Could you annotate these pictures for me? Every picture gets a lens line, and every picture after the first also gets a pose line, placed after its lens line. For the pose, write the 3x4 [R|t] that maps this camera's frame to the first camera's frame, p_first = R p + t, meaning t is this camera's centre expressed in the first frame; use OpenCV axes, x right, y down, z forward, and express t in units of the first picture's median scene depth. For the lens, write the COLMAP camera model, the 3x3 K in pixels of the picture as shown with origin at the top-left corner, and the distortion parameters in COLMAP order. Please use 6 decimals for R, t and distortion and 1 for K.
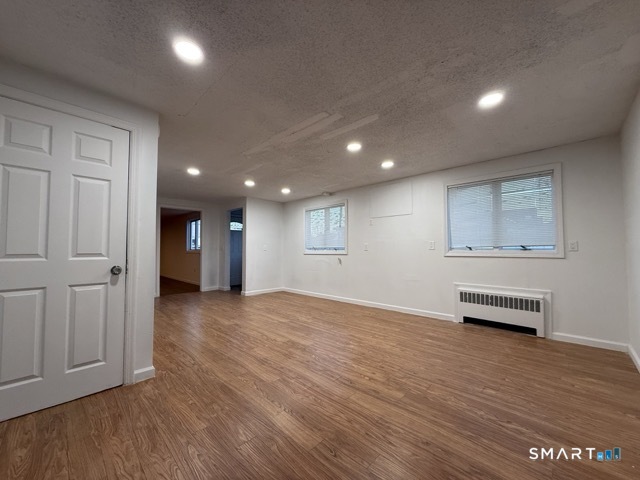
lens RADIAL K [[254.7, 0, 318.8], [0, 254.7, 239.9], [0, 0, 1]] dist [-0.002862, 0.000201]
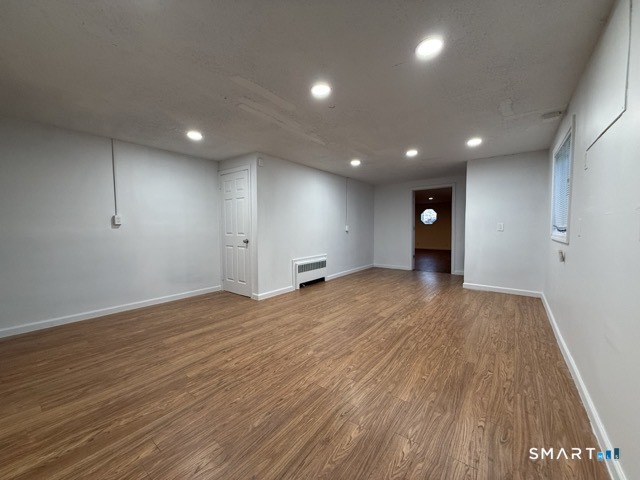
lens RADIAL K [[254.7, 0, 315.2], [0, 254.7, 239.5], [0, 0, 1]] dist [-0.002862, 0.000201]
pose [[0.106307, 0.050202, -0.993065, 0.948480], [0.042881, 0.997564, 0.055020, 0.011731], [0.993408, -0.048433, 0.103895, 0.974908]]
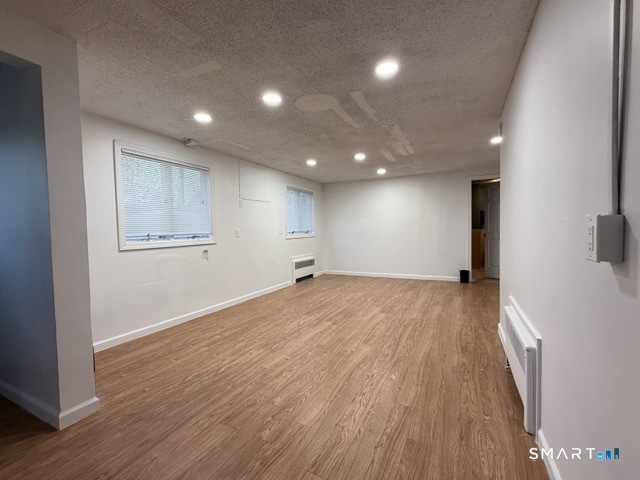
lens RADIAL K [[288.6, 0, 315.6], [0, 288.6, 240.1], [0, 0, 1]] dist [-0.008239, -0.000188]
pose [[-0.295518, -0.027431, 0.954943, -1.382482], [-0.014436, 0.999602, 0.024246, 0.044951], [-0.955228, -0.006621, -0.295796, 1.828161]]
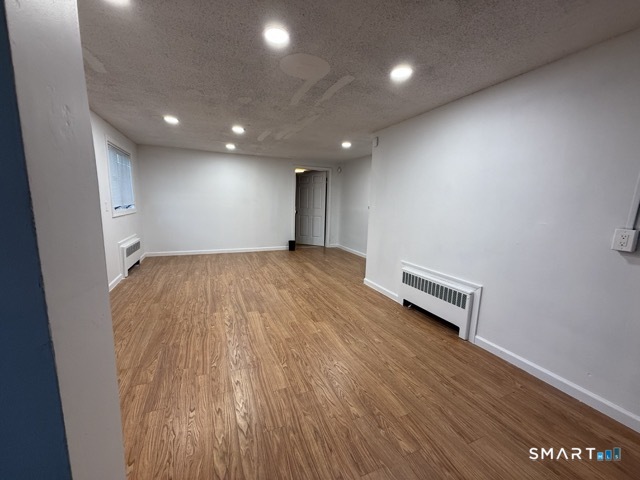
lens RADIAL K [[254.7, 0, 317.3], [0, 254.7, 239.1], [0, 0, 1]] dist [-0.002862, 0.000201]
pose [[-0.921736, -0.080616, 0.379347, -0.800222], [-0.039453, 0.992573, 0.115073, 0.008019], [-0.385806, 0.091100, -0.918071, 2.230575]]
